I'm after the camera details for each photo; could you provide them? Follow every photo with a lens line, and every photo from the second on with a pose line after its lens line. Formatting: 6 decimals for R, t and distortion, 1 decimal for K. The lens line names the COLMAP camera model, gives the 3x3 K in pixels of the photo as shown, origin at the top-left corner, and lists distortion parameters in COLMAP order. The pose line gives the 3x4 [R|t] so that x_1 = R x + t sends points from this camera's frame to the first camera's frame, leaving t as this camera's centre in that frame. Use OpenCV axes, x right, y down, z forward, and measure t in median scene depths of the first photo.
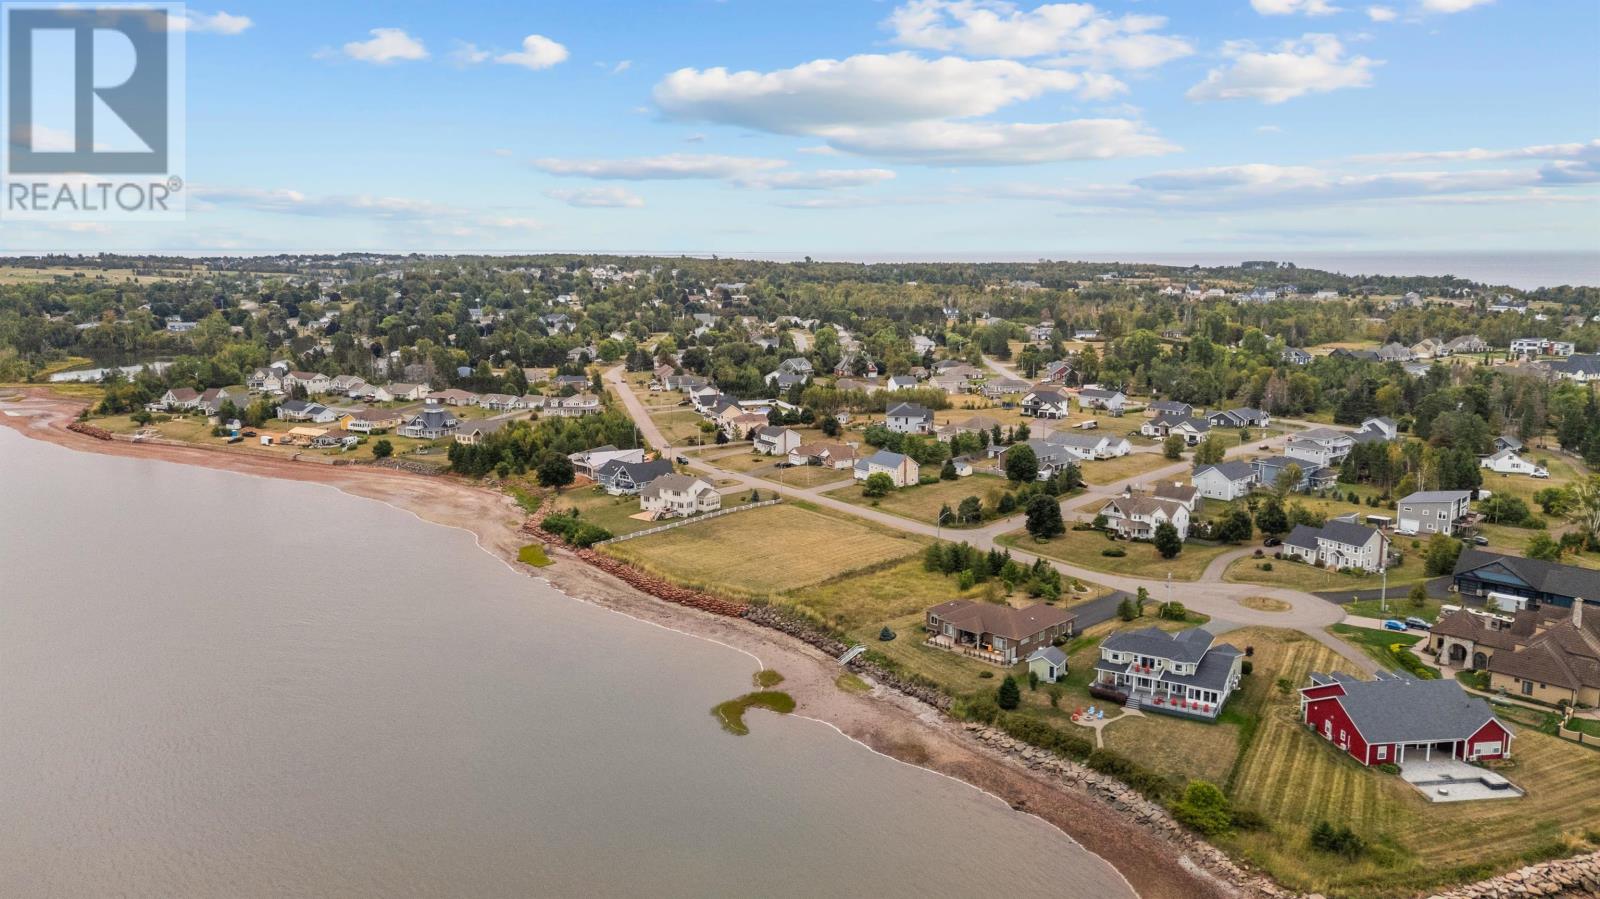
lens RADIAL K [[1163.4, 0, 800.0], [0, 1163.4, 449.5], [0, 0, 1]] dist [0.071189, -0.064318]
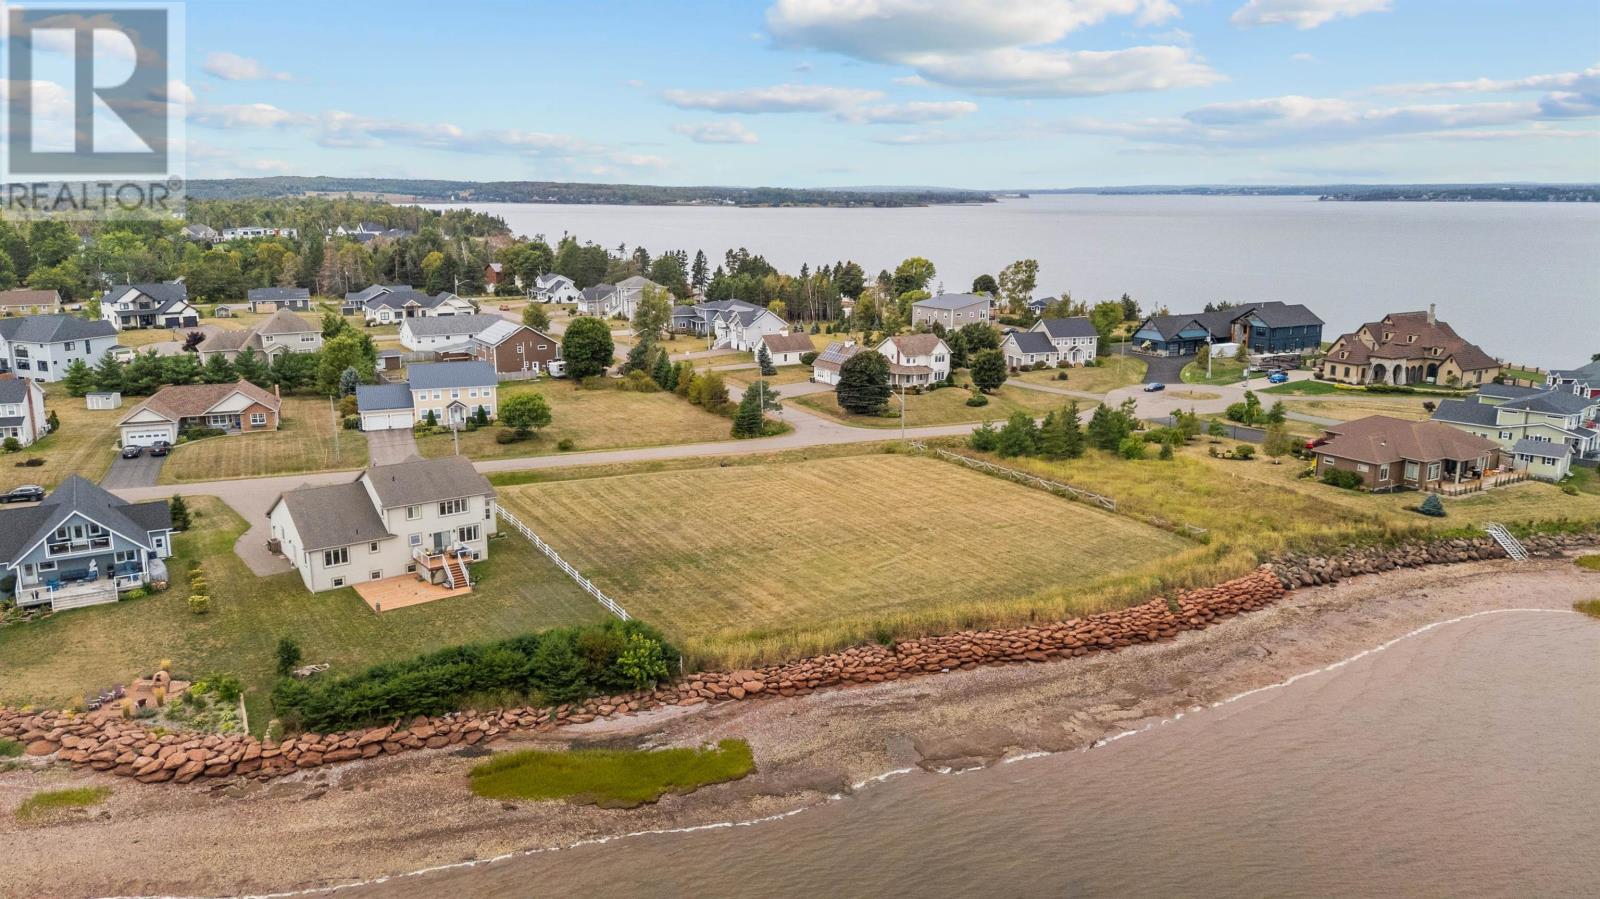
lens RADIAL K [[1163.4, 0, 800.0], [0, 1163.4, 449.5], [0, 0, 1]] dist [0.071189, -0.064318]
pose [[0.267475, -0.210032, 0.940395, -0.320863], [0.162990, 0.971753, 0.170676, -0.019429], [-0.949680, 0.107624, 0.294153, 0.591650]]
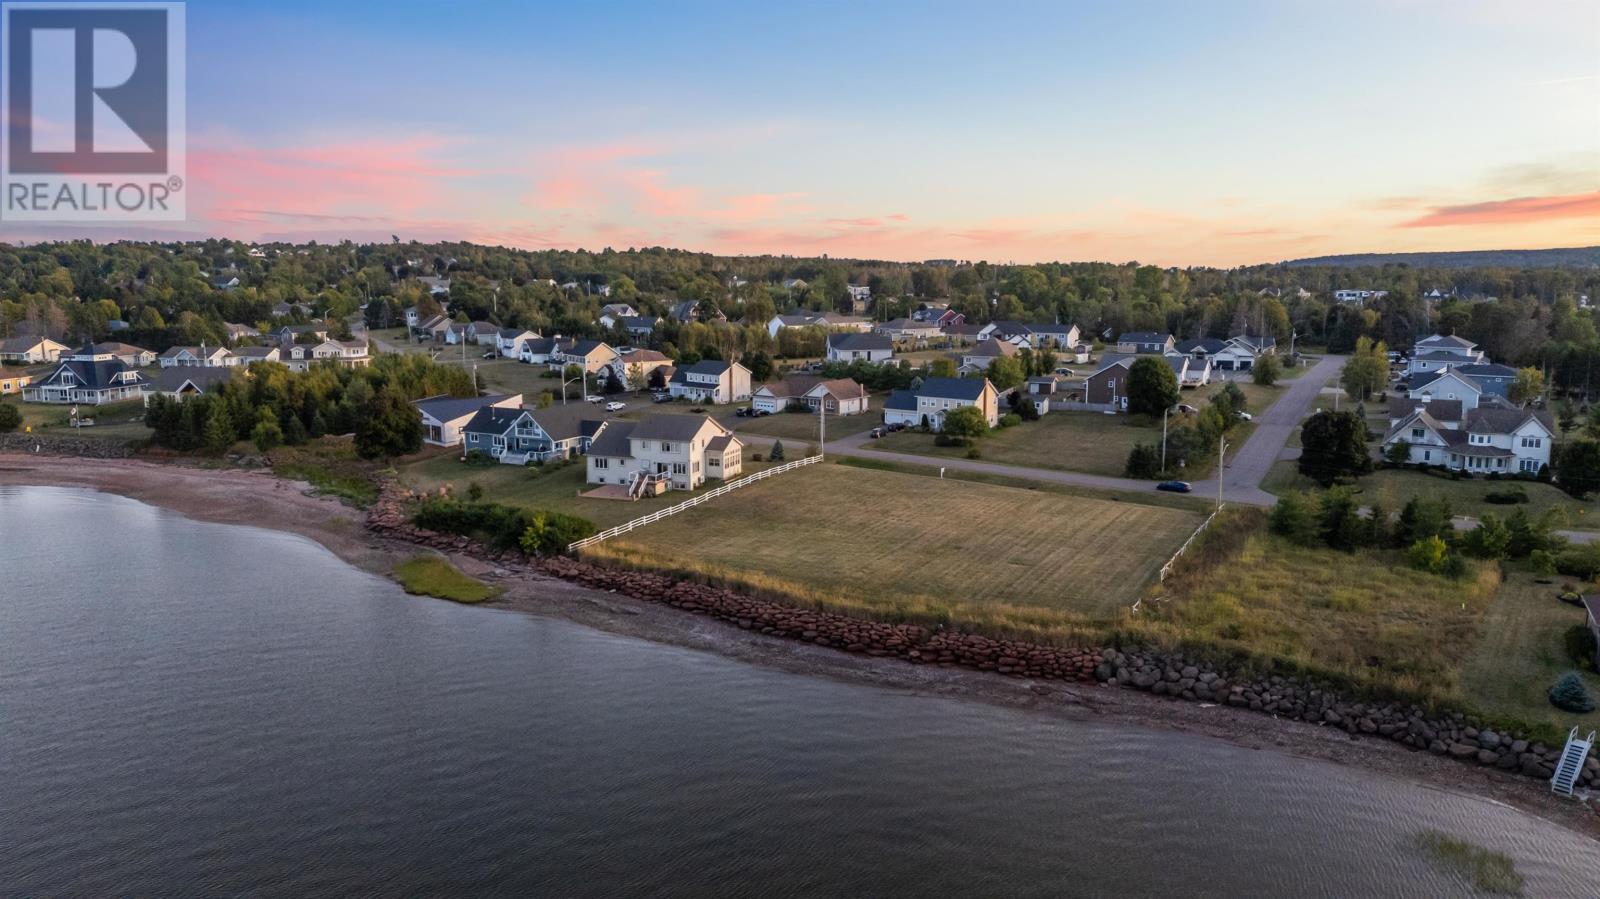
lens RADIAL K [[1168.5, 0, 792.2], [0, 1168.5, 475.8], [0, 0, 1]] dist [0.065376, -0.071235]
pose [[0.961046, -0.051710, 0.271508, -0.149528], [0.048909, 0.998657, 0.017077, 0.033704], [-0.272026, -0.003132, 0.962285, 0.357669]]
